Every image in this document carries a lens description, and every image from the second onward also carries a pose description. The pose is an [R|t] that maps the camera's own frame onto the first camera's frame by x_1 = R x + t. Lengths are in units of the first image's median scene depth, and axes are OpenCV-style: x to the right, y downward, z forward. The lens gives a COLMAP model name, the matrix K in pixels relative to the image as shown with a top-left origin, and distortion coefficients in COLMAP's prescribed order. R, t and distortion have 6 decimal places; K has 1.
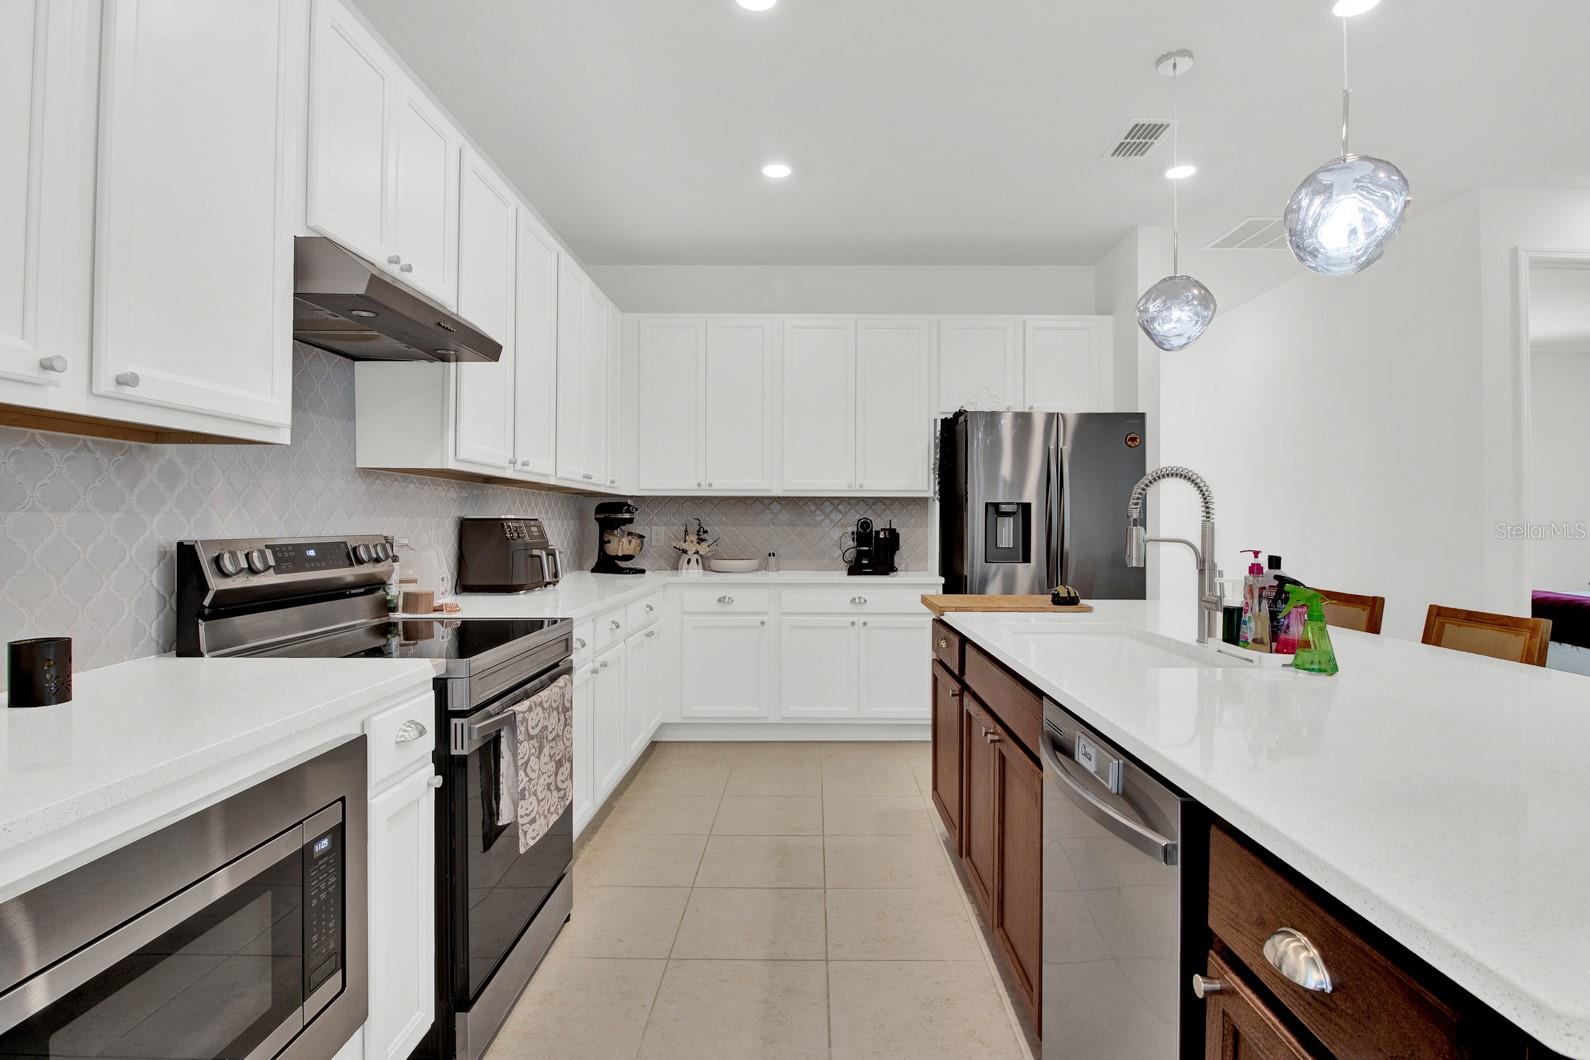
lens RADIAL K [[817.3, 0, 785.1], [0, 817.3, 529.7], [0, 0, 1]] dist [0.002801, -0.000268]
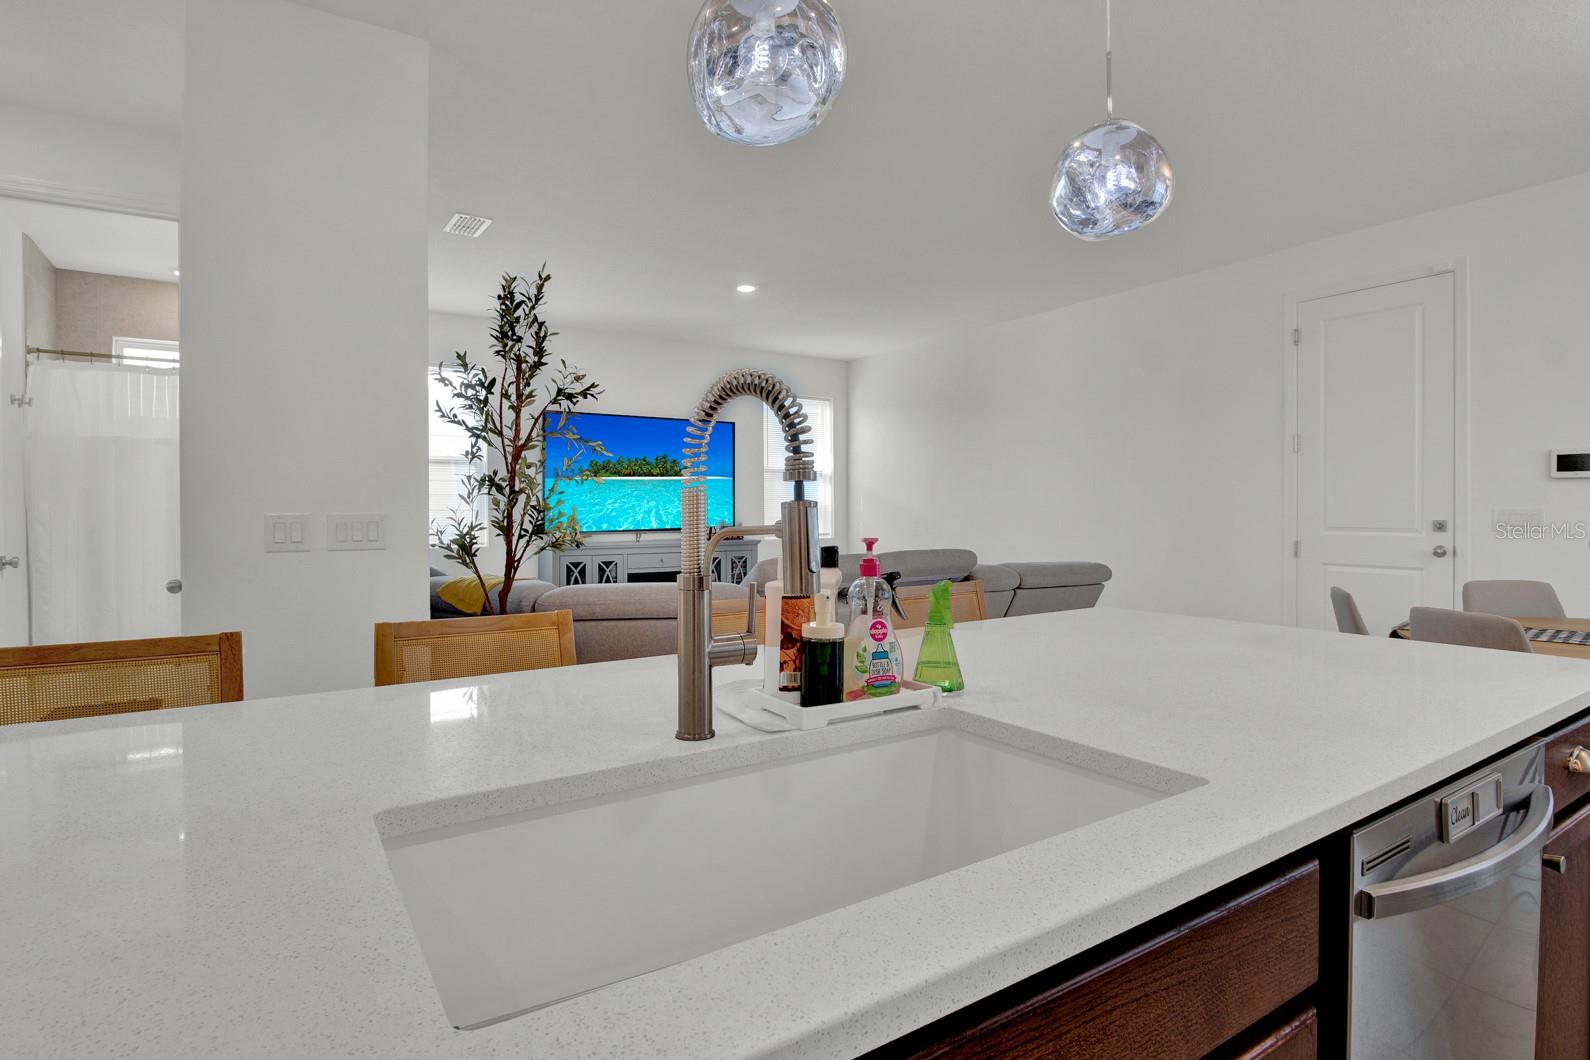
lens RADIAL K [[832.9, 0, 798.6], [0, 832.9, 517.1], [0, 0, 1]] dist [0.005432, -0.012207]
pose [[-0.583795, -0.012147, 0.811810, 0.032104], [0.005515, 0.999806, 0.018926, -0.002384], [-0.811882, 0.015526, -0.583615, 0.713261]]
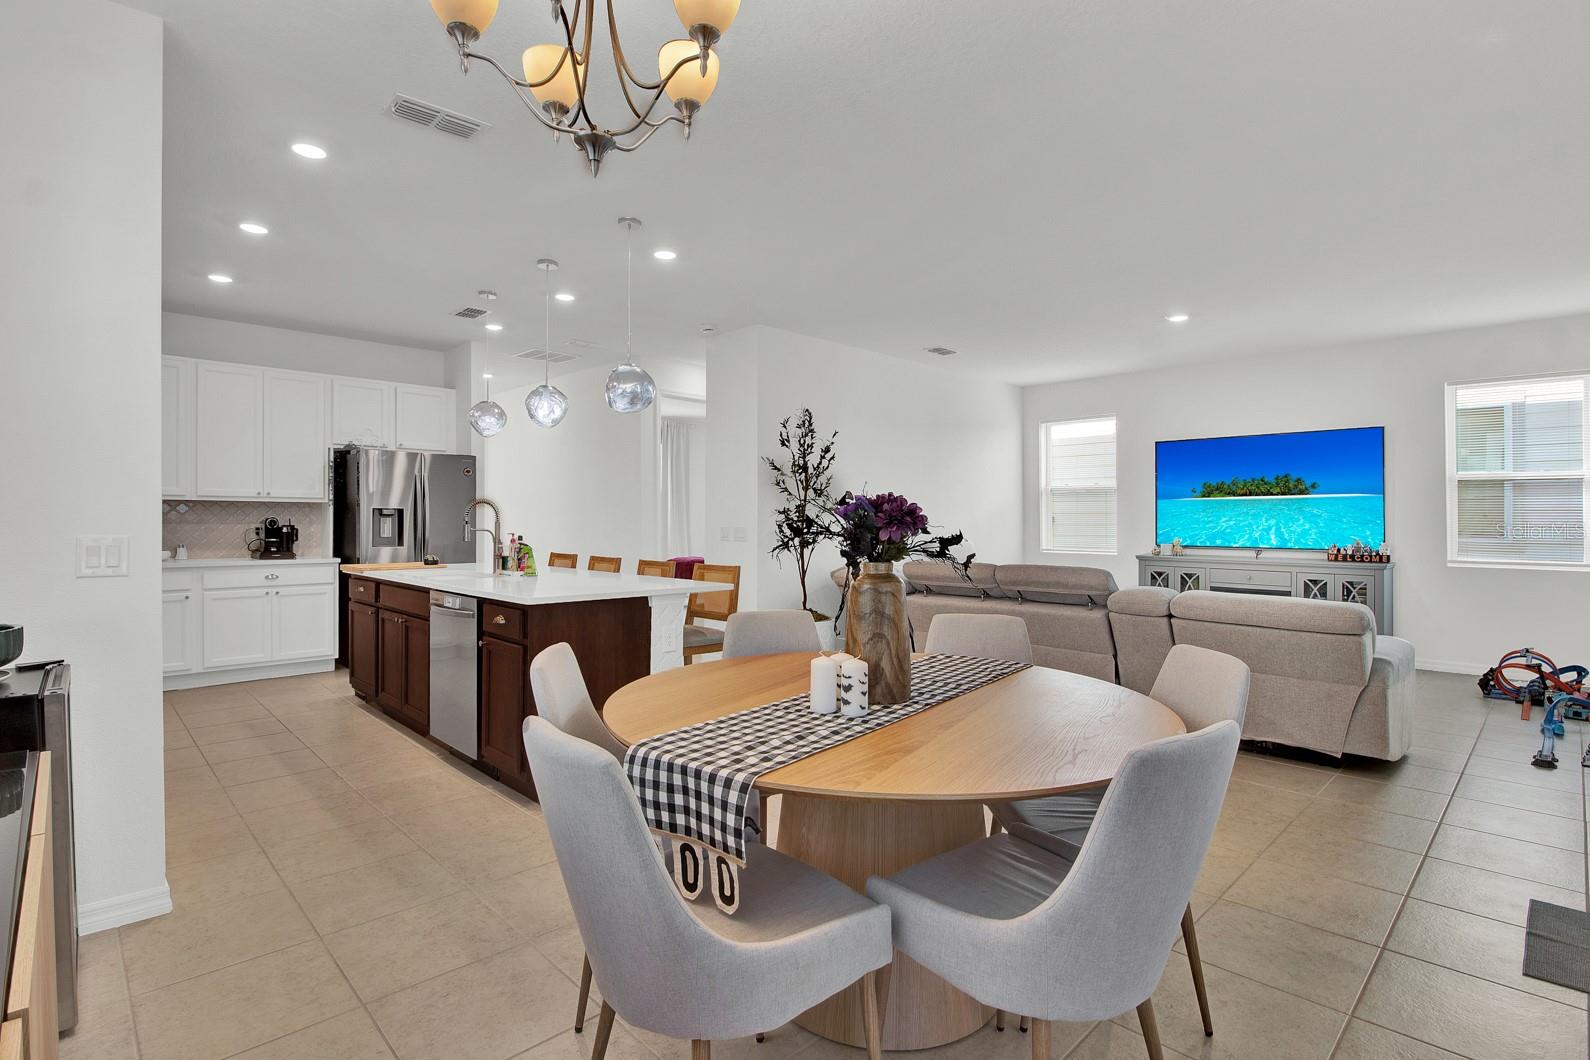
lens RADIAL K [[742.7, 0, 801.8], [0, 742.7, 519.4], [0, 0, 1]] dist [-0.006347, -0.000798]
pose [[0.682894, 0.000115, 0.730518, -0.277141], [0.004148, 0.999983, -0.004035, -0.003612], [-0.730506, 0.005785, 0.682882, -0.682146]]
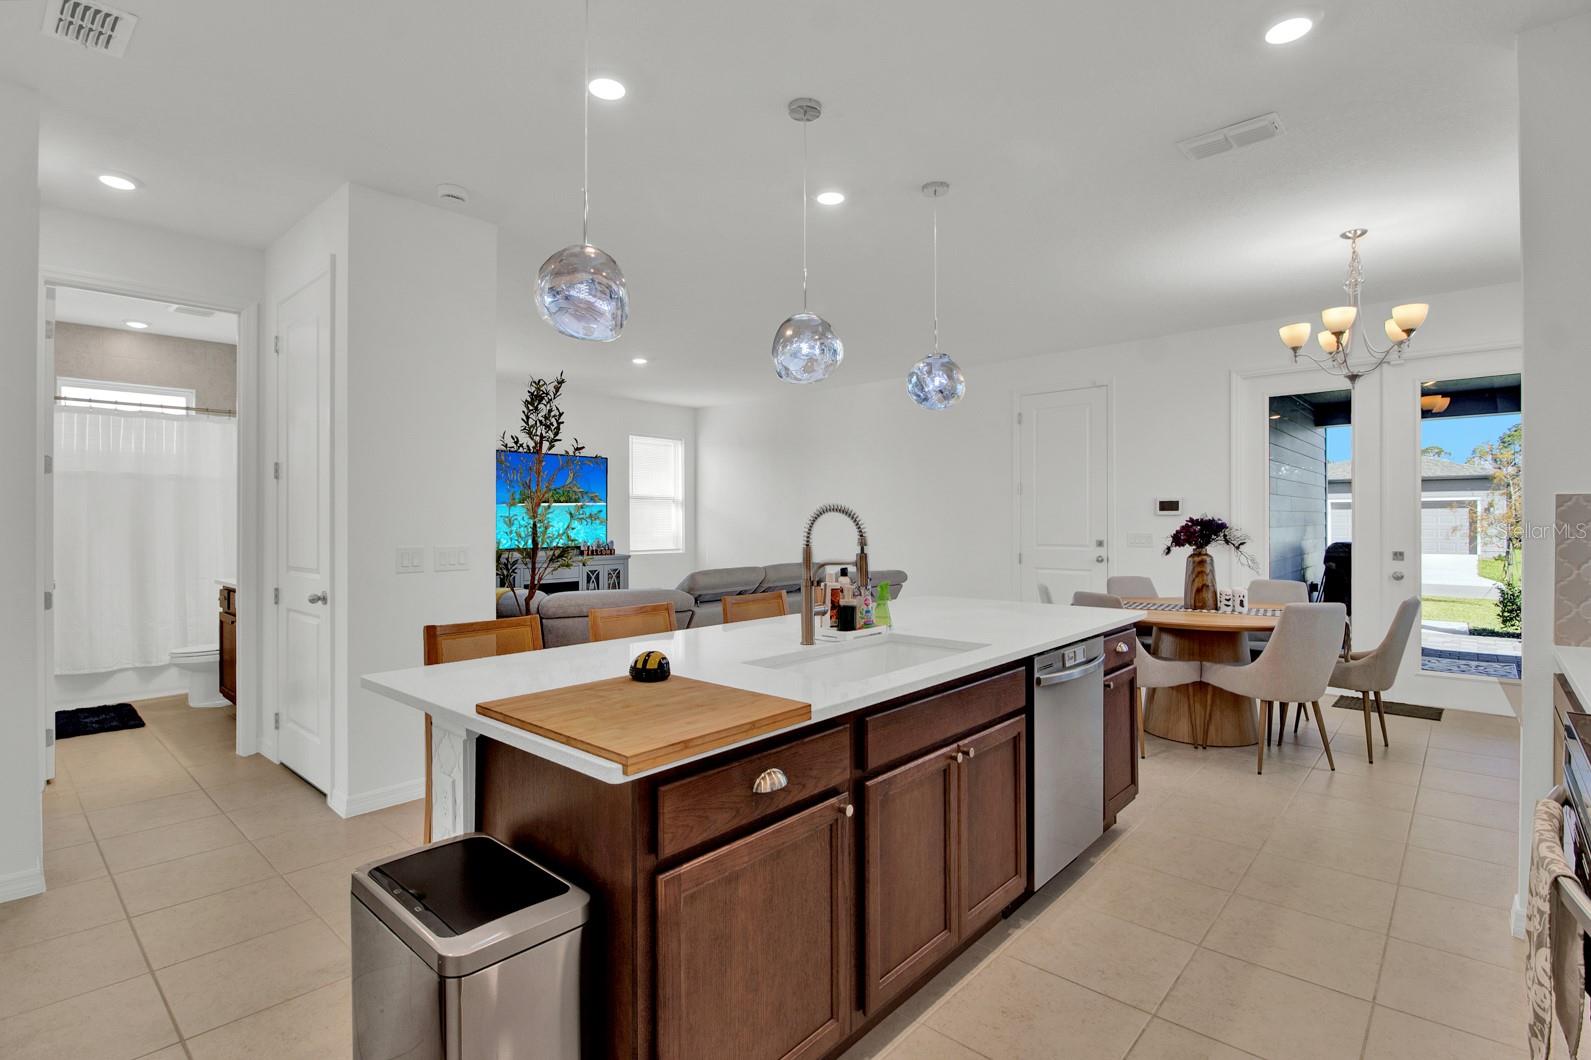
lens RADIAL K [[767.3, 0, 816.2], [0, 767.3, 522.2], [0, 0, 1]] dist [0.004836, 0.000360]
pose [[-0.784003, -0.005723, 0.620730, -0.131608], [0.002039, 0.999928, 0.011794, -0.034944], [-0.620753, 0.010512, -0.783936, 1.084776]]
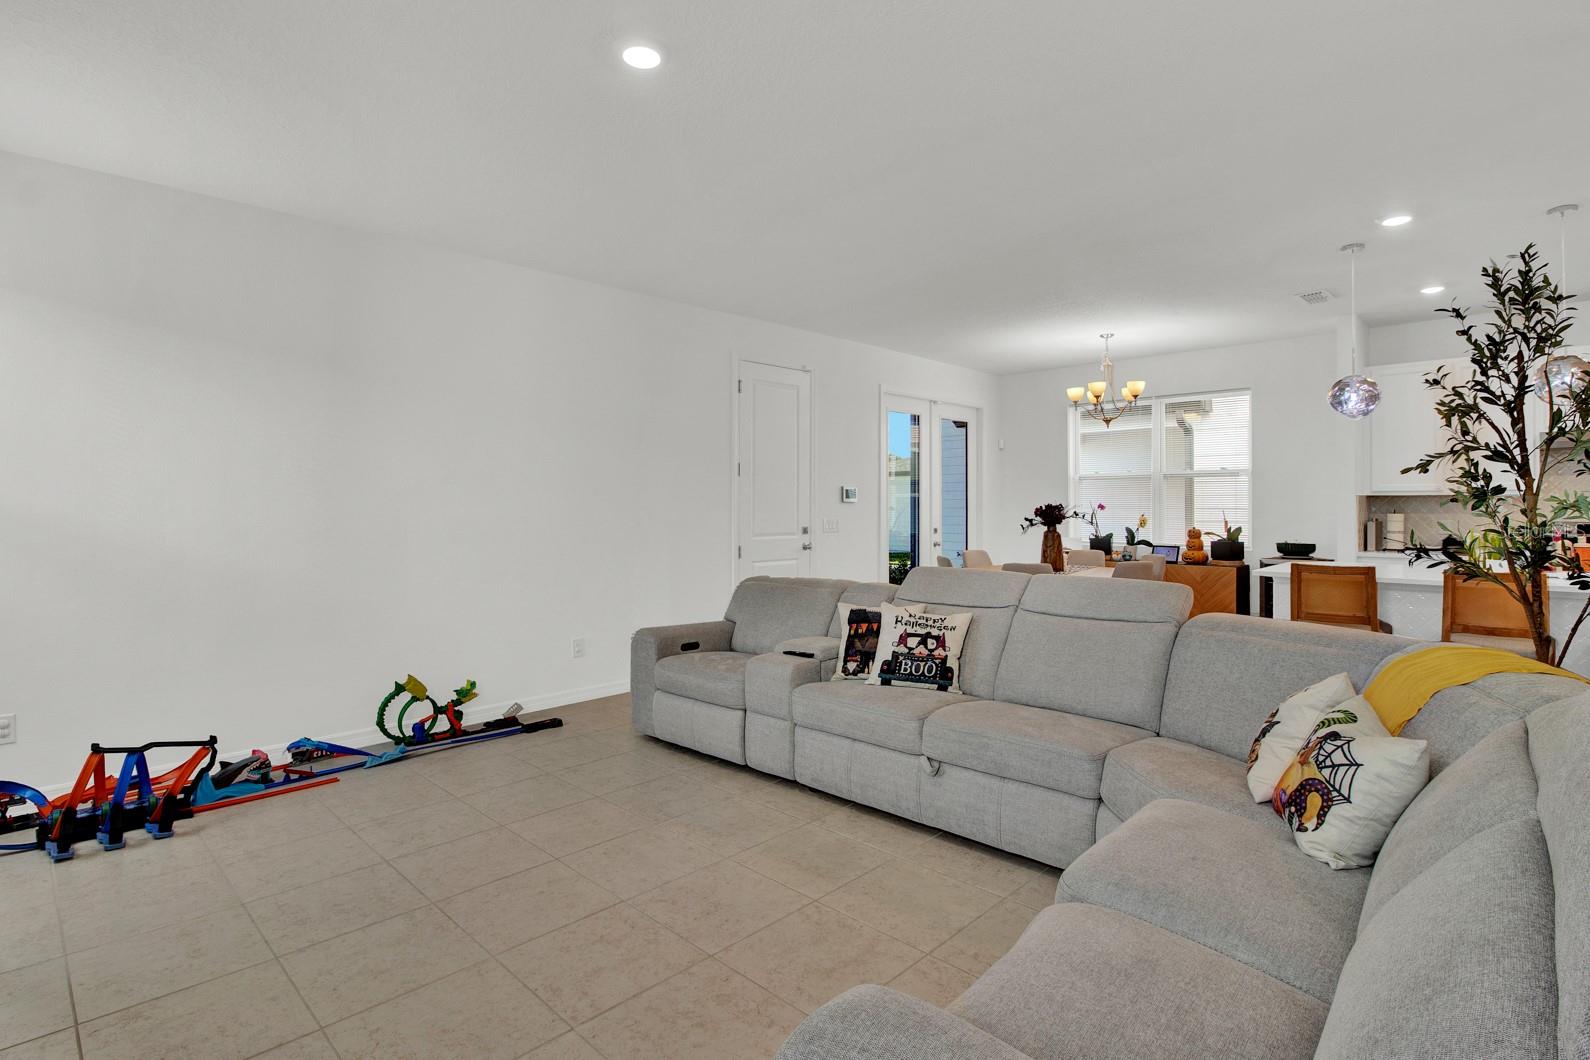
lens RADIAL K [[767.1, 0, 793.4], [0, 767.1, 504.7], [0, 0, 1]] dist [-0.026999, 0.000172]
pose [[-0.687334, -0.007576, -0.726302, 1.865507], [-0.005591, 0.999971, -0.005140, -0.011454], [0.726320, 0.000528, -0.687356, 0.422969]]
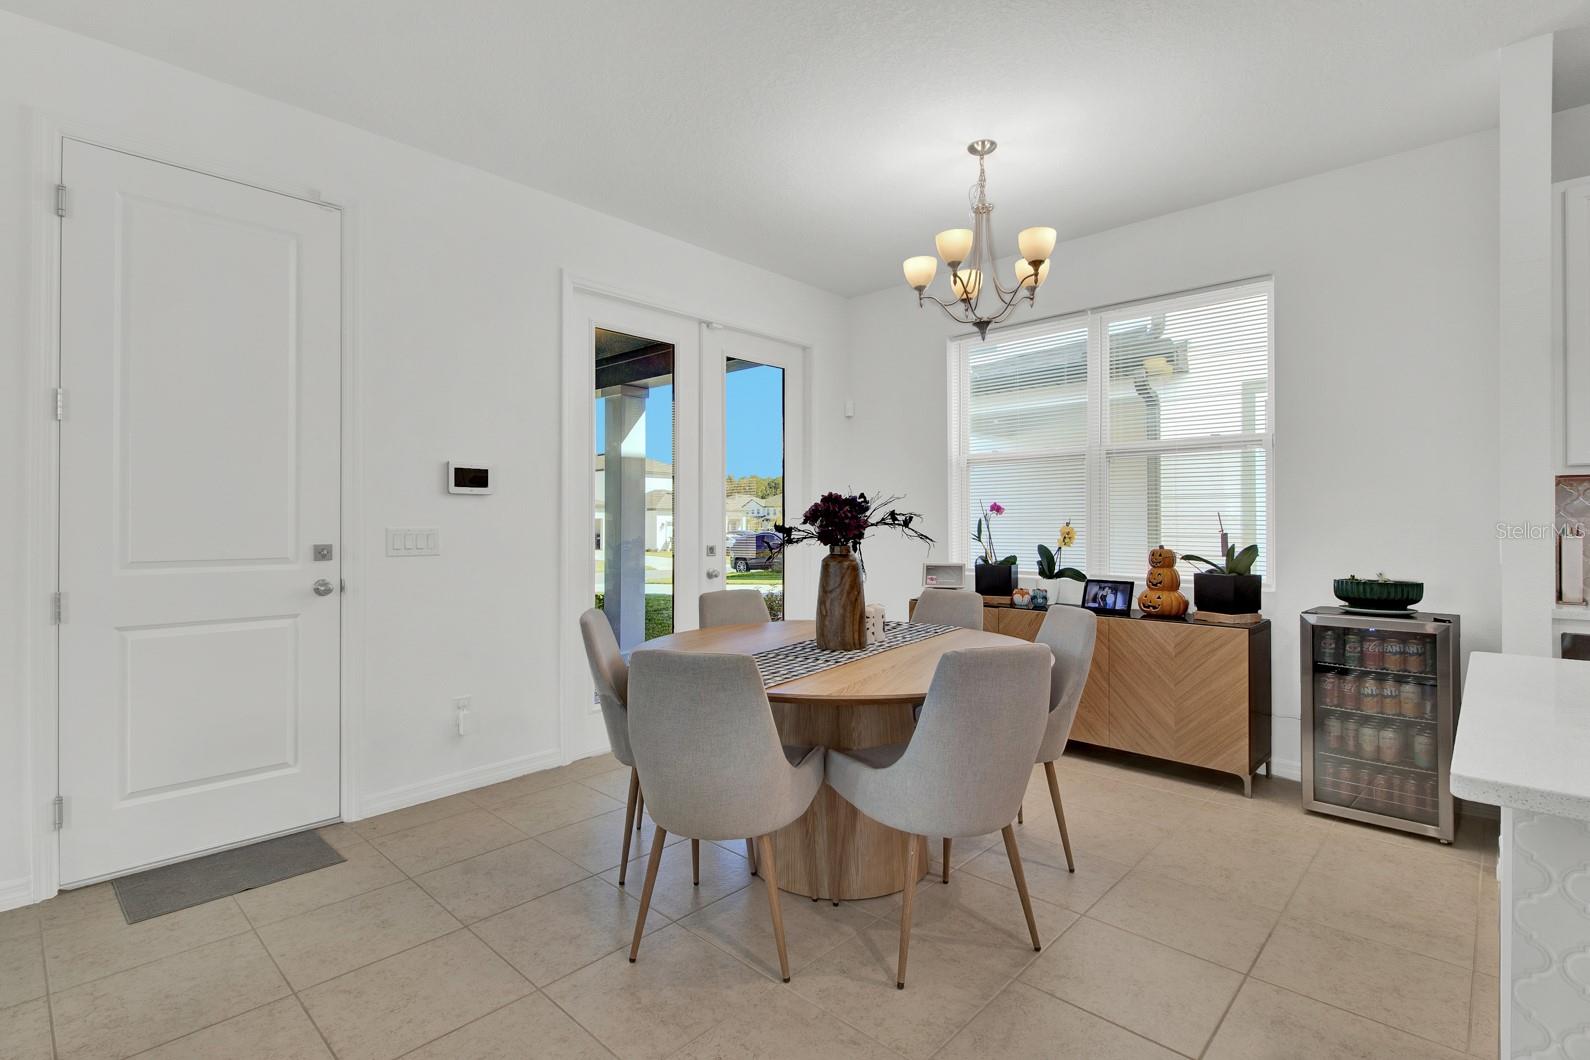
lens RADIAL K [[742.7, 0, 801.8], [0, 742.7, 519.4], [0, 0, 1]] dist [-0.006347, -0.000798]
pose [[-0.660039, -0.008615, -0.751182, 0.762079], [-0.006944, 0.999961, -0.005366, 0.004689], [0.751200, 0.001675, -0.660073, 0.108660]]
